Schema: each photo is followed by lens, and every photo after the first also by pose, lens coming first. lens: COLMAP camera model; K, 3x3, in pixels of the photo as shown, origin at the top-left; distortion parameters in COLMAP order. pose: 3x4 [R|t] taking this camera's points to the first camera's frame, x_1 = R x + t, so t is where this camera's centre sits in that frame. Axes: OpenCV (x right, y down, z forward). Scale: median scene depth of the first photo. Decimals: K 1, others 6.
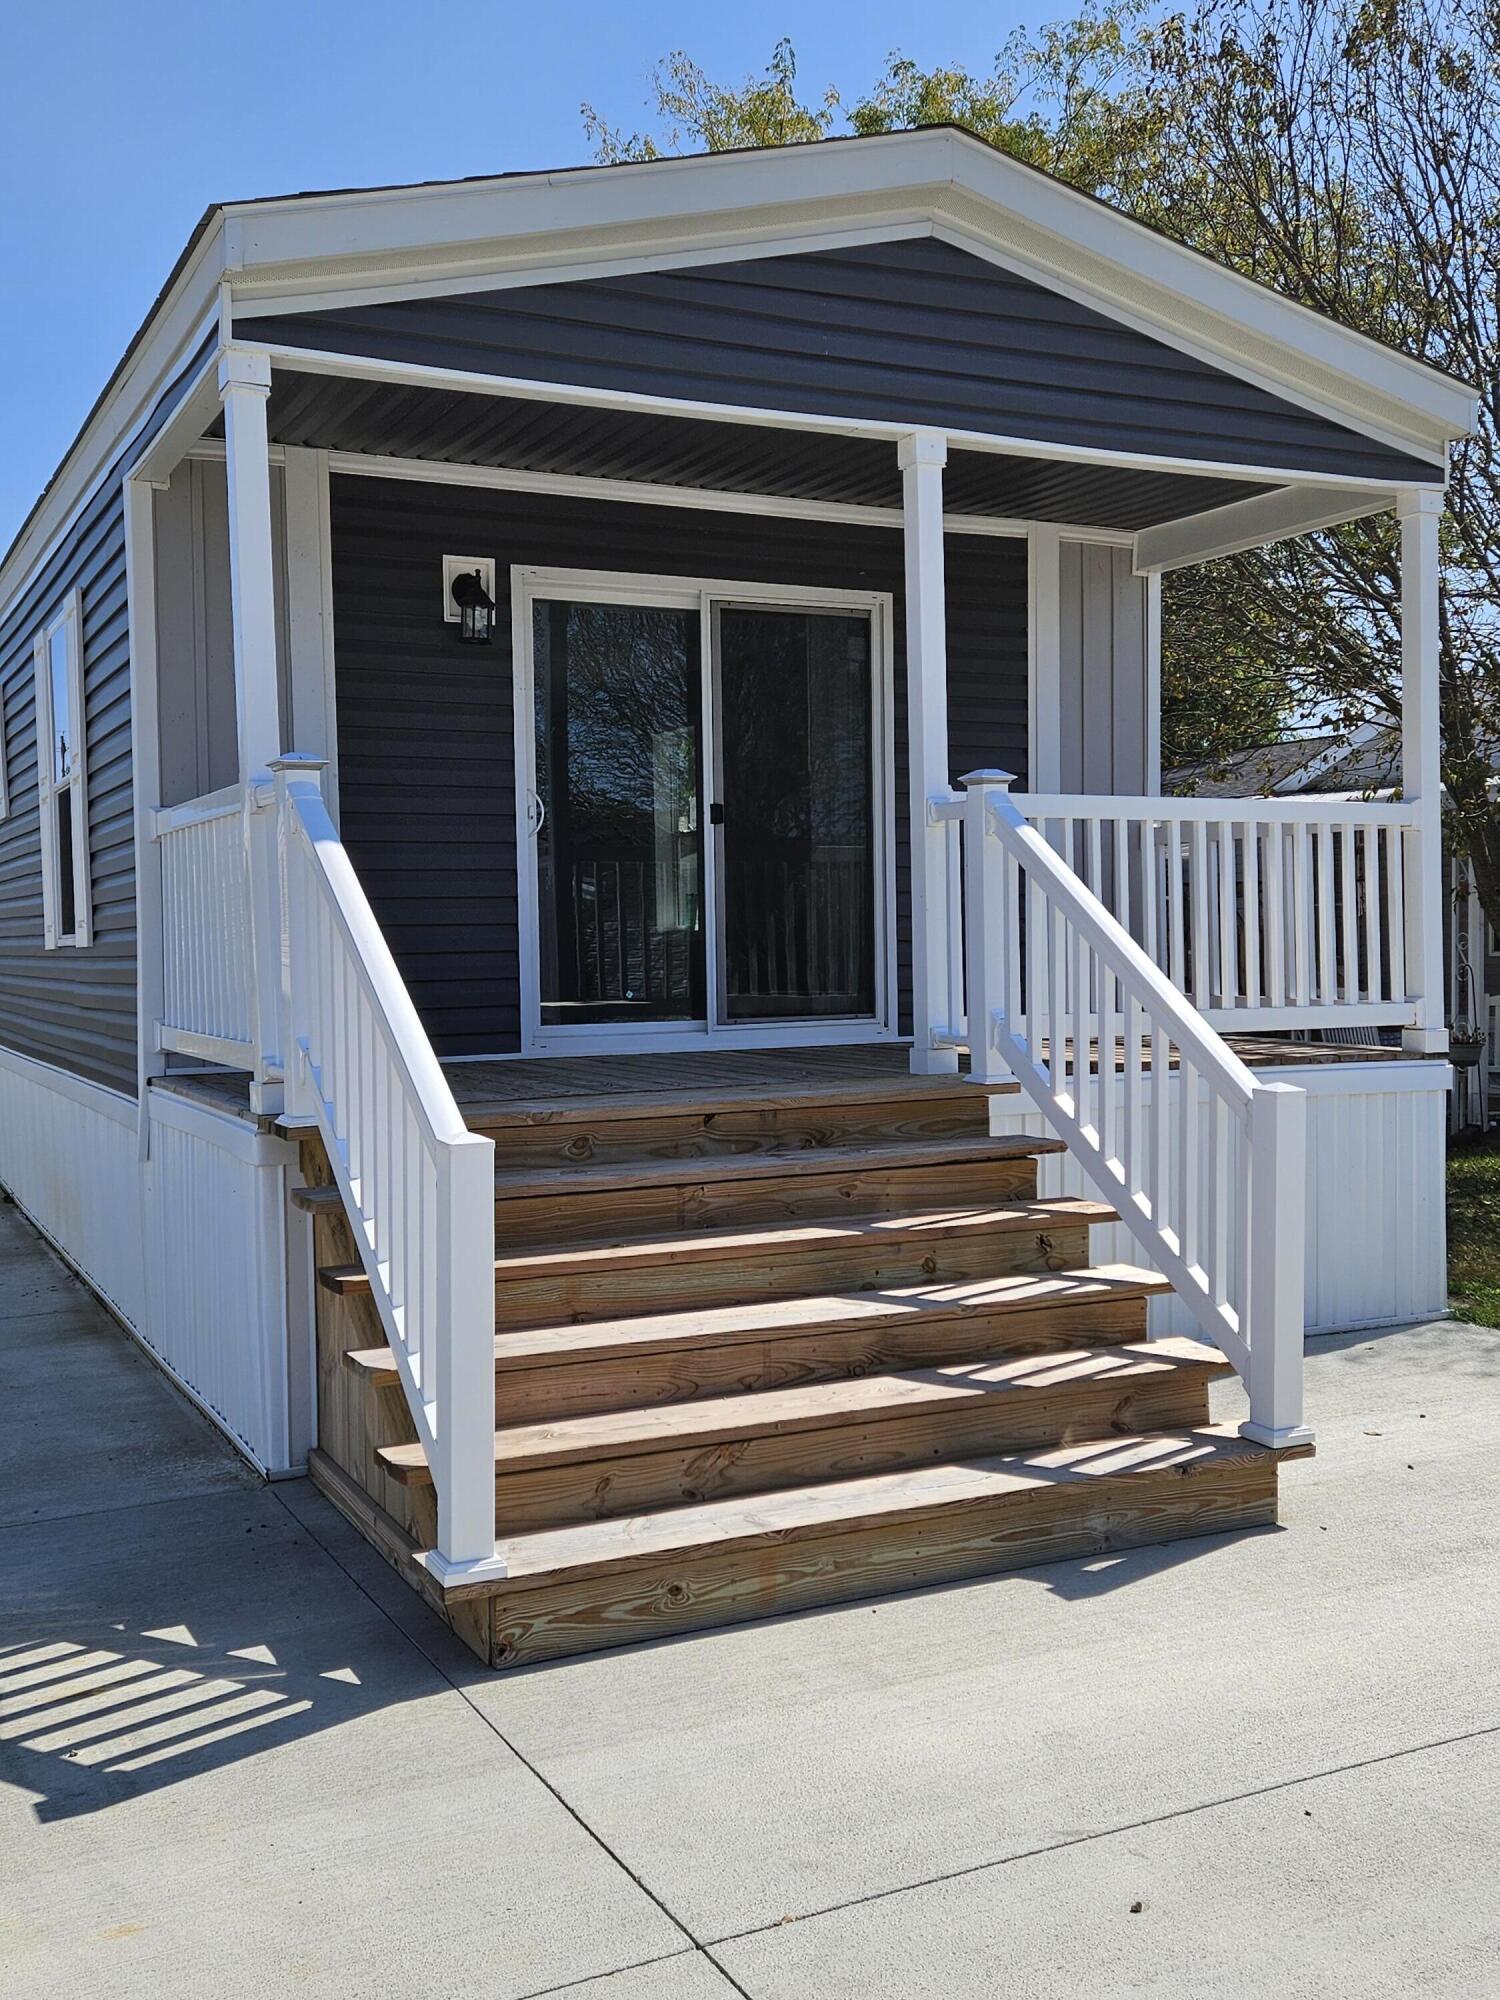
lens RADIAL K [[1938.0, 0, 750.0], [0, 1938.0, 1000.0], [0, 0, 1]] dist [0.060062, -0.006636]
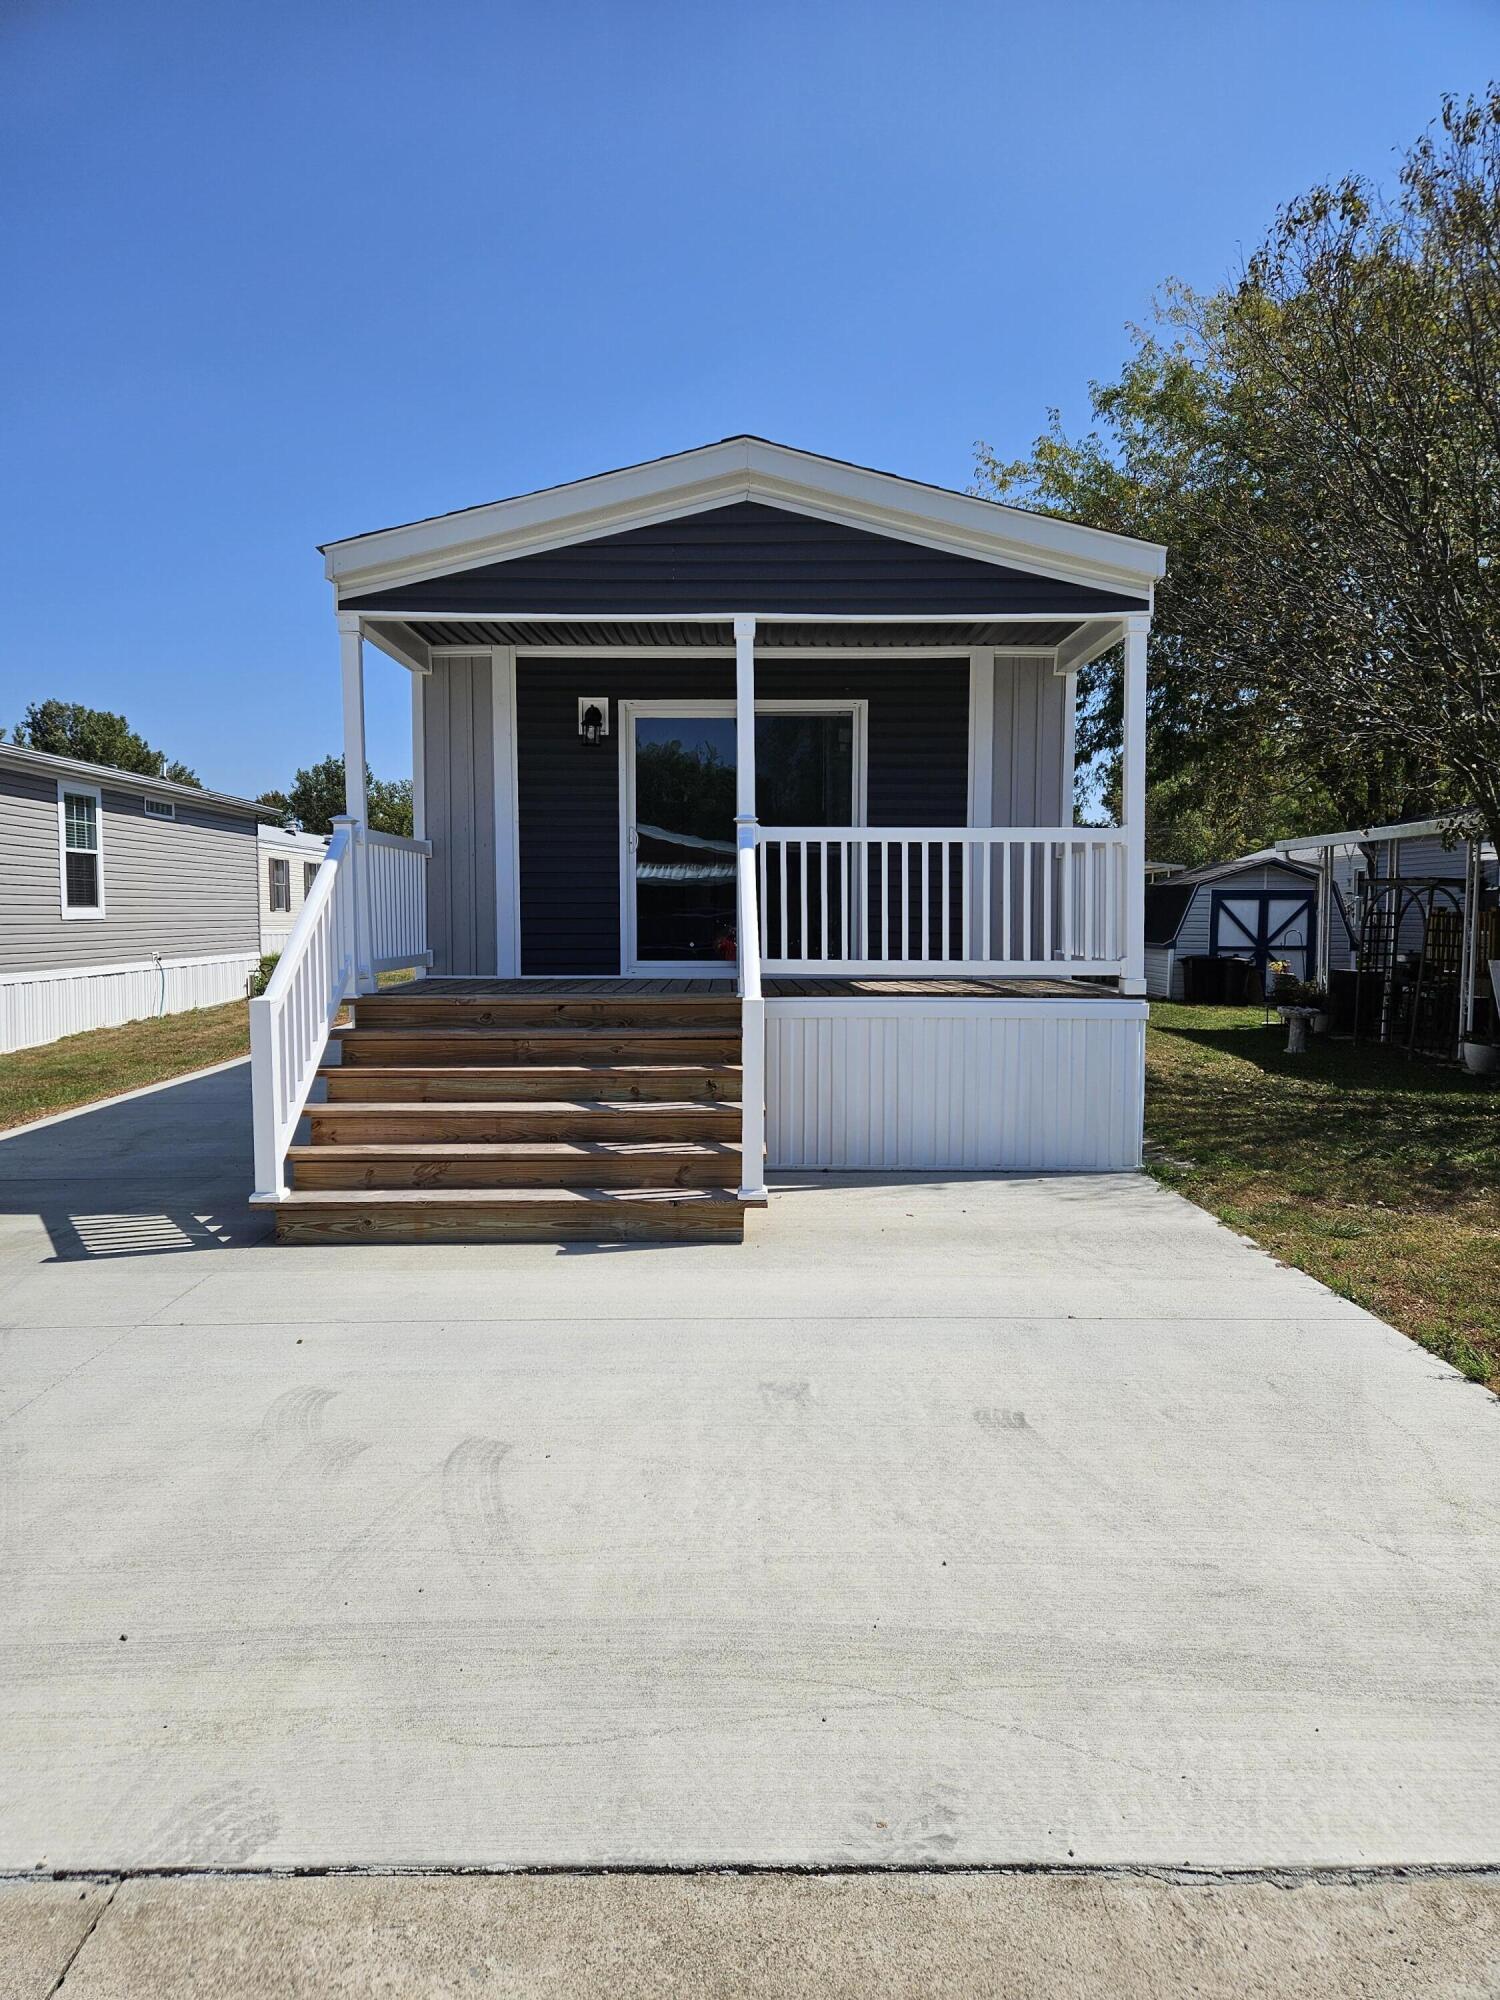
lens RADIAL K [[1354.5, 0, 750.0], [0, 1354.5, 1000.0], [0, 0, 1]] dist [0.101556, -0.000269]
pose [[0.898253, 0.041898, -0.437477, 0.623601], [-0.027597, 0.998858, 0.038997, -0.001847], [0.438611, -0.022956, 0.898384, -0.084228]]
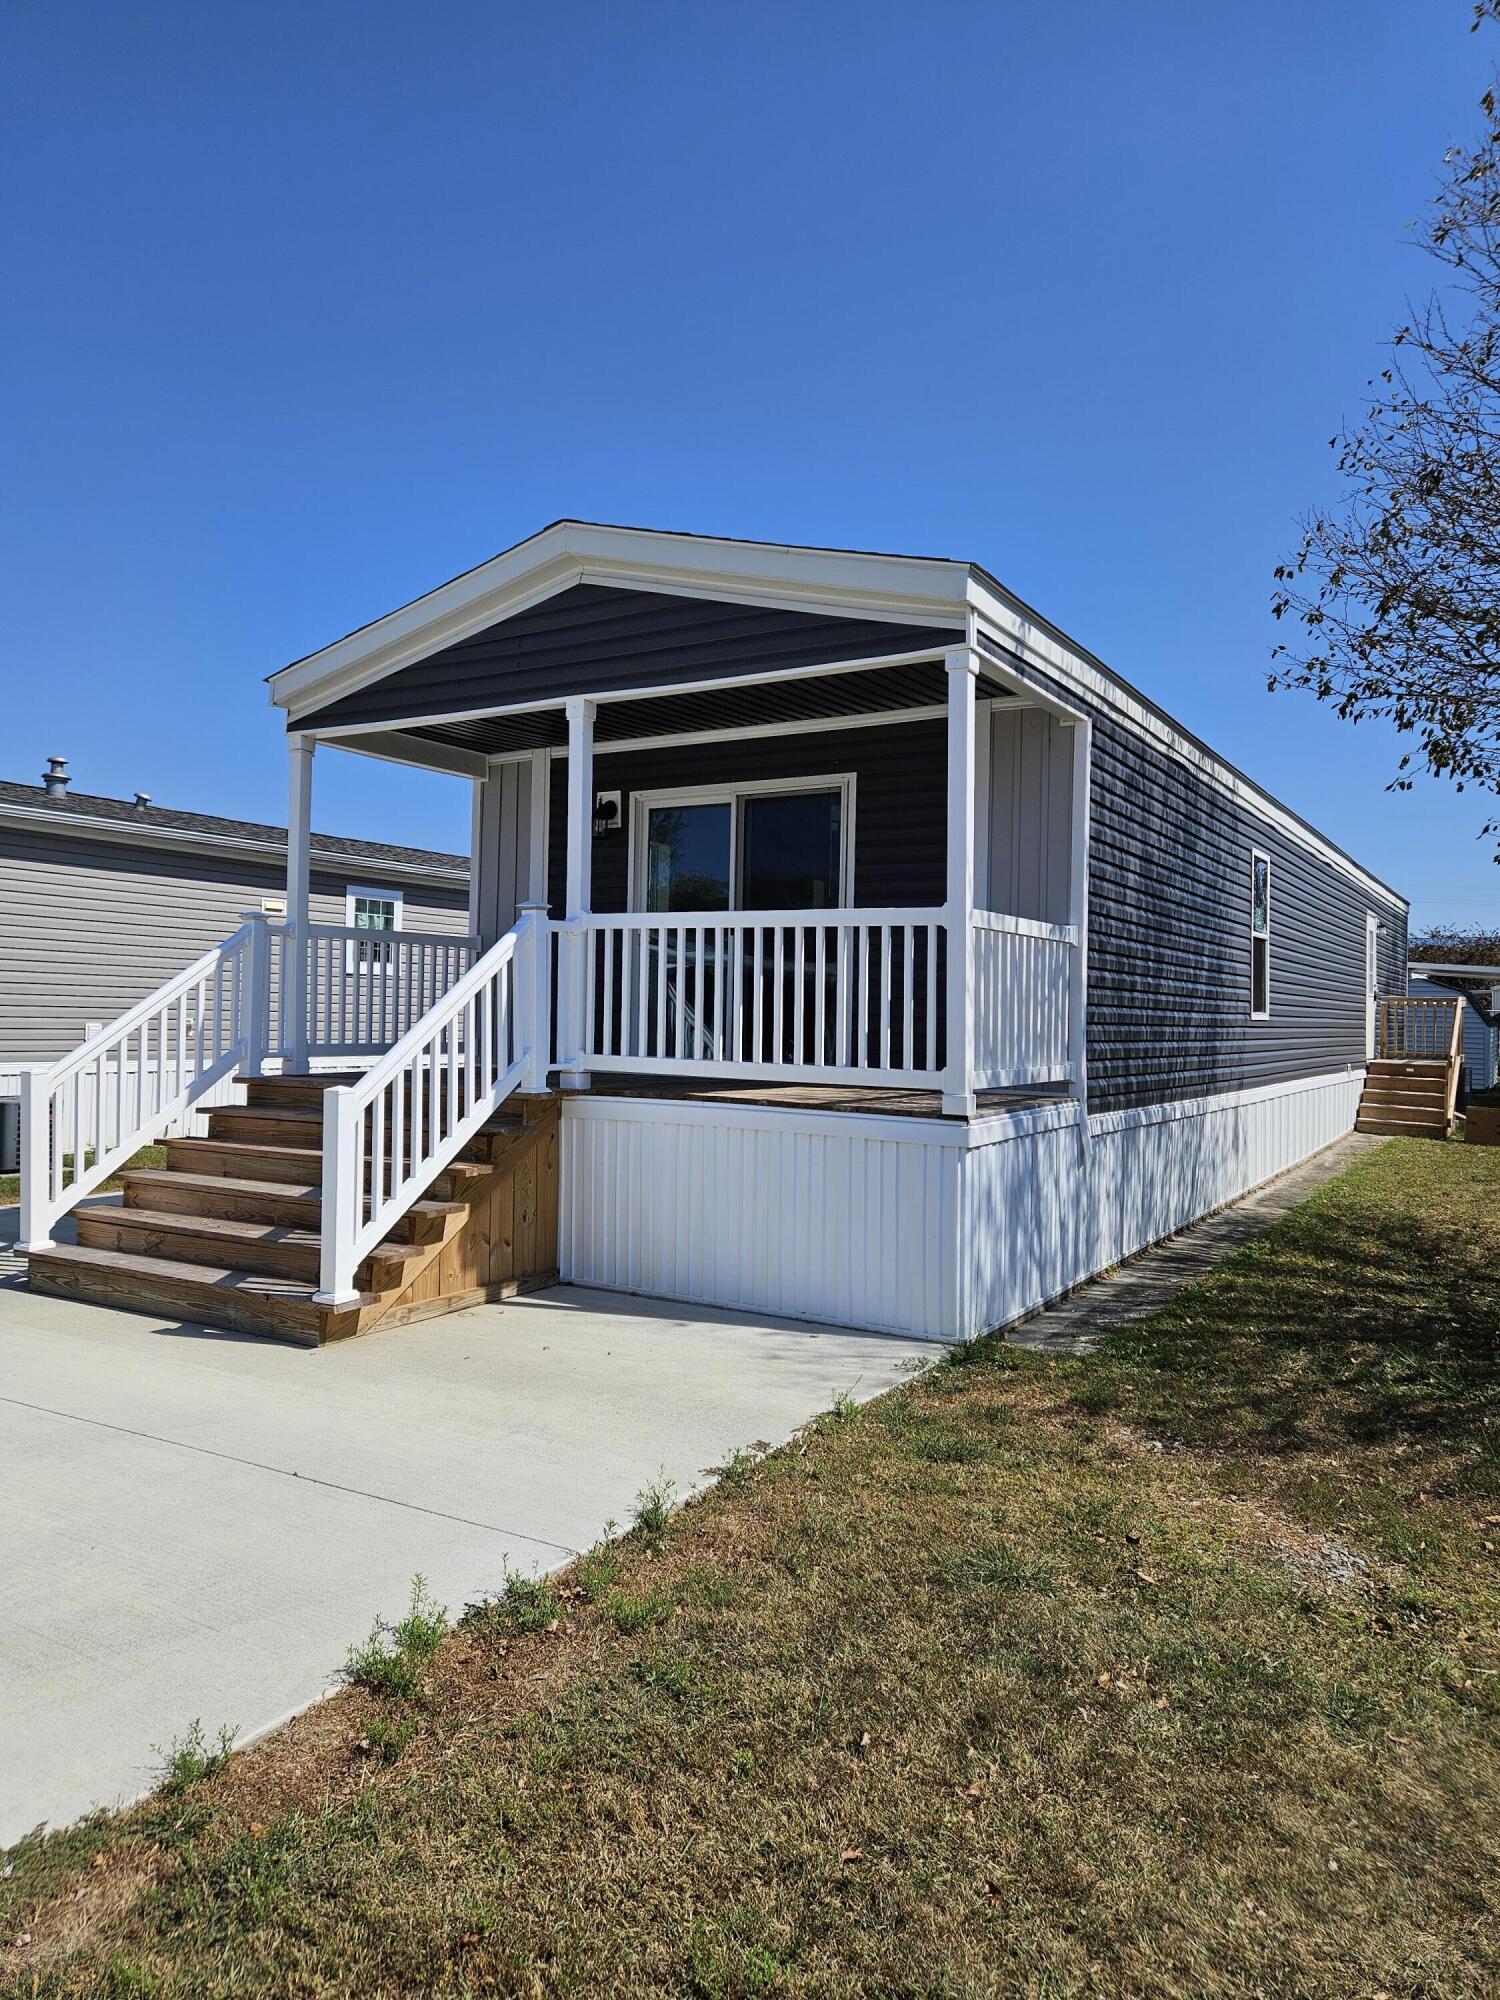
lens RADIAL K [[1361.0, 0, 783.8], [0, 1361.0, 979.5], [0, 0, 1]] dist [-0.000869, -0.000035]
pose [[0.550987, 0.004188, -0.834504, 1.130914], [-0.053023, 0.998143, -0.030000, -0.027572], [0.832828, 0.060778, 0.550185, 0.515666]]
